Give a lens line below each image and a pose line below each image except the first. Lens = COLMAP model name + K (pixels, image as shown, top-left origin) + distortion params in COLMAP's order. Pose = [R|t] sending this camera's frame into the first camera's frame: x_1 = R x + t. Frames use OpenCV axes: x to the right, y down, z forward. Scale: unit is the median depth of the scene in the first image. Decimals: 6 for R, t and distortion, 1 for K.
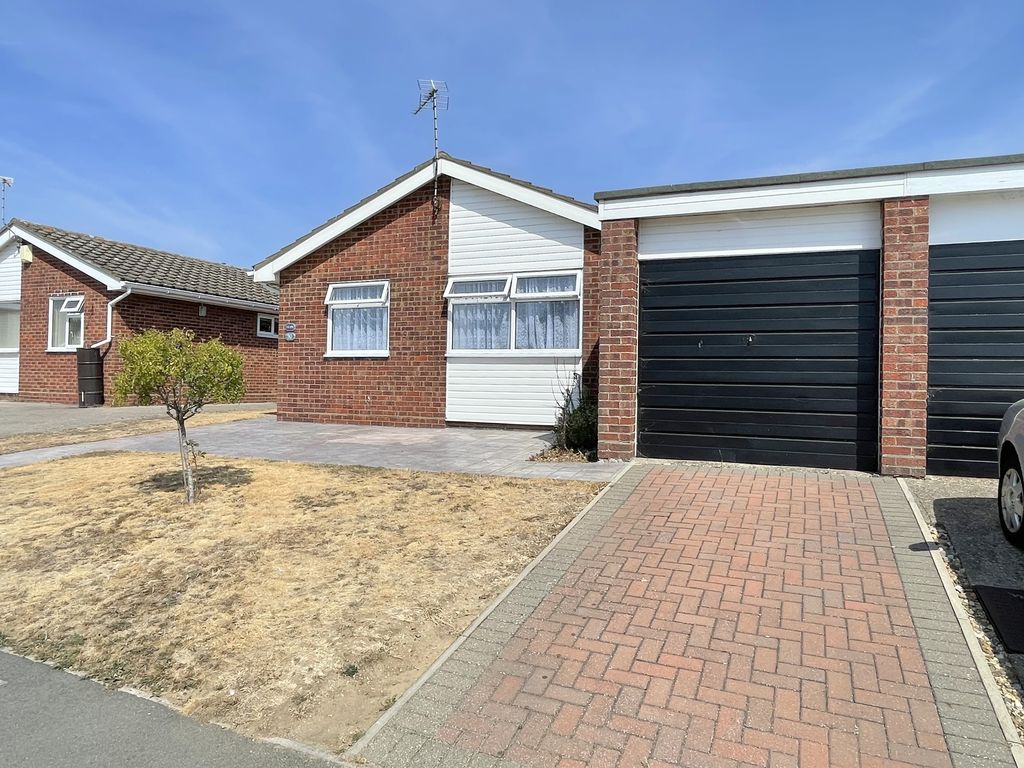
lens RADIAL K [[617.5, 0, 512.0], [0, 617.5, 384.0], [0, 0, 1]] dist [0.000159, 0.000463]
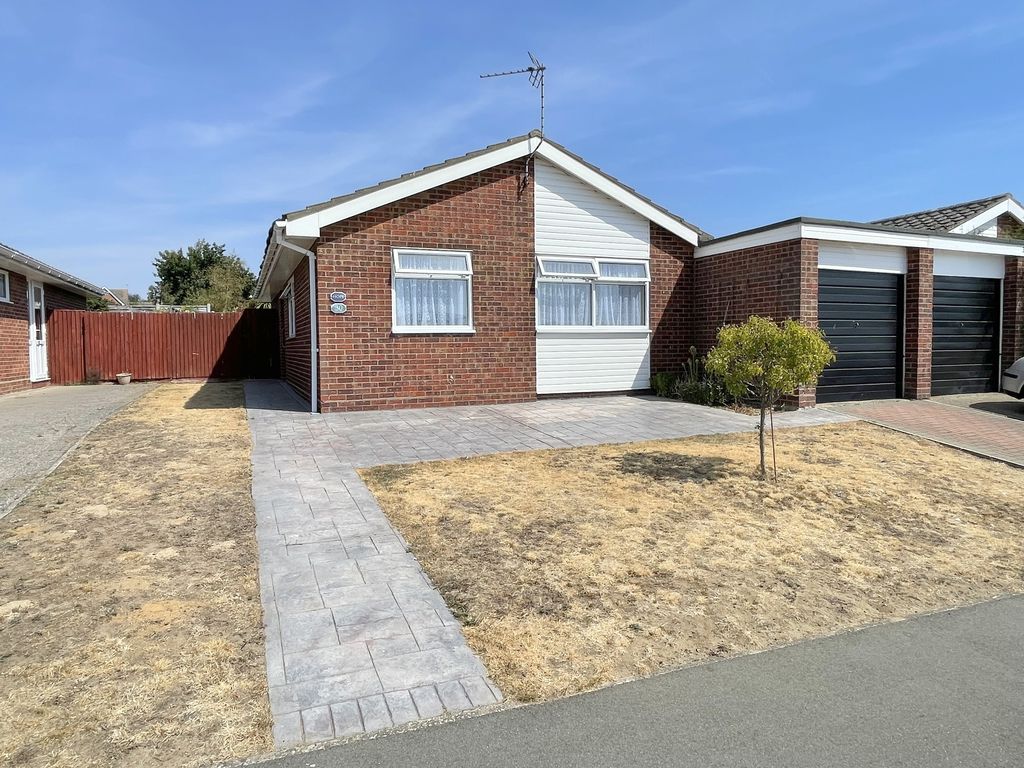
lens RADIAL K [[617.5, 0, 512.0], [0, 617.5, 384.0], [0, 0, 1]] dist [0.000159, 0.000463]
pose [[0.718499, -0.065830, 0.692405, -0.851719], [0.026217, 0.997367, 0.067619, -0.028982], [-0.695033, -0.030432, 0.718333, 0.278992]]
